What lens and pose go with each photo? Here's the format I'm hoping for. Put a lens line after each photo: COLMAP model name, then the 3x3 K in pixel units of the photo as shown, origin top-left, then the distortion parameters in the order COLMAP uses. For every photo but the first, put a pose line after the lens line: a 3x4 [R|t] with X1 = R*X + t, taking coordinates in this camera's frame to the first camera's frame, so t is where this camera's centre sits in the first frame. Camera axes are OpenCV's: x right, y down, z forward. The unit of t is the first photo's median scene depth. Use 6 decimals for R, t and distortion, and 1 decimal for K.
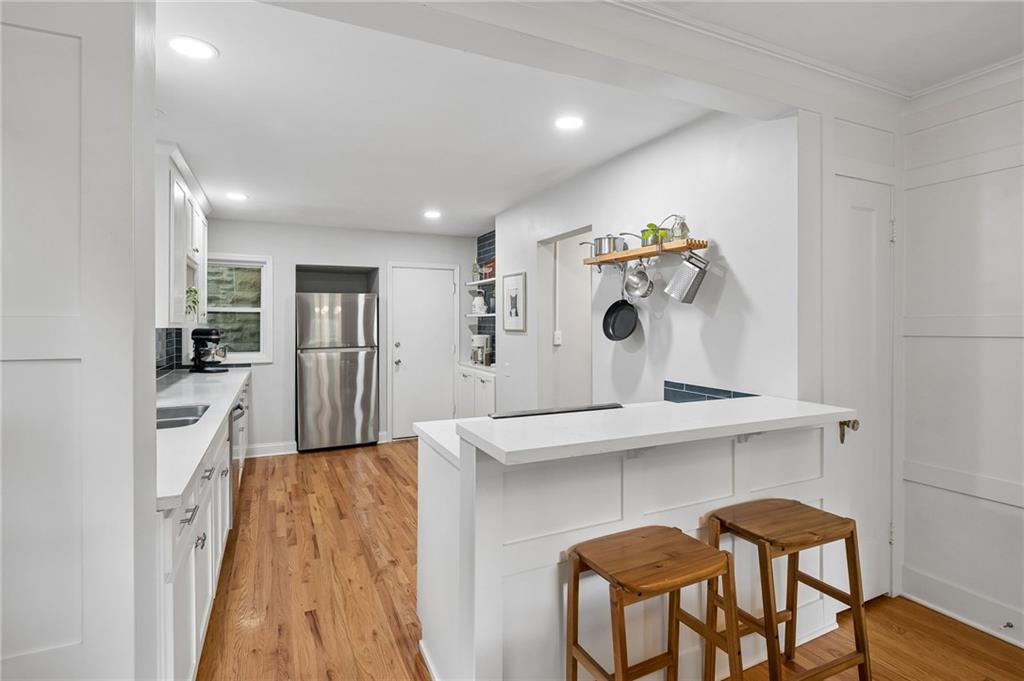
lens RADIAL K [[489.0, 0, 514.5], [0, 489.0, 323.3], [0, 0, 1]] dist [0.000520, 0.000068]
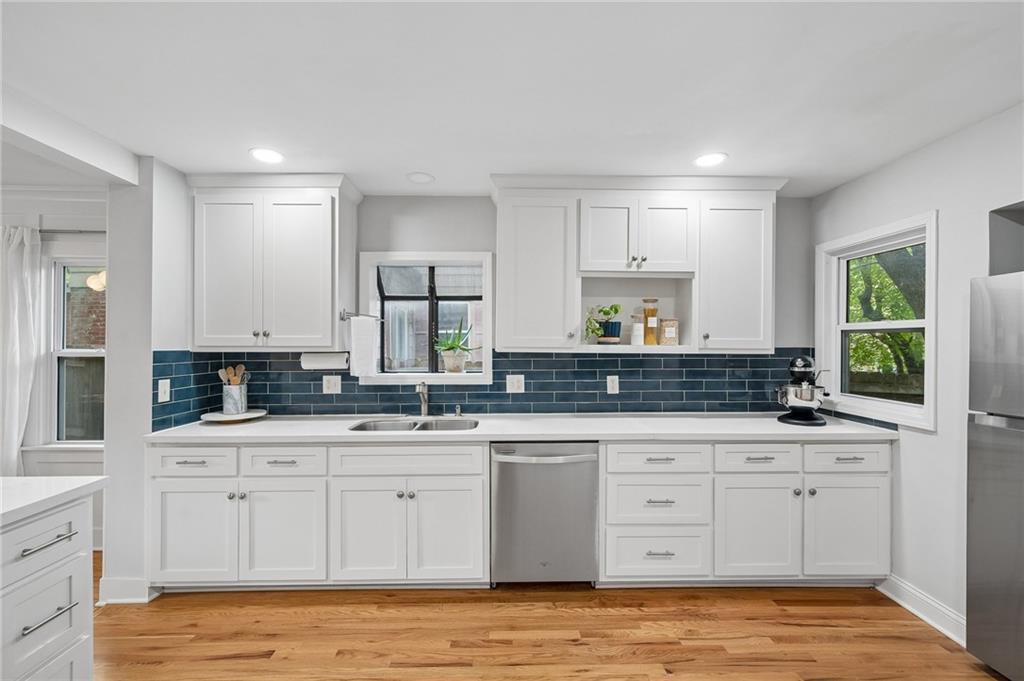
lens RADIAL K [[429.0, 0, 512.0], [0, 429.0, 340.5], [0, 0, 1]] dist [-0.000546, 0.000093]
pose [[-0.421390, -0.000046, -0.906879, 0.102881], [-0.002567, 0.999996, 0.001142, -0.014324], [0.906876, 0.002809, -0.421389, 1.315157]]
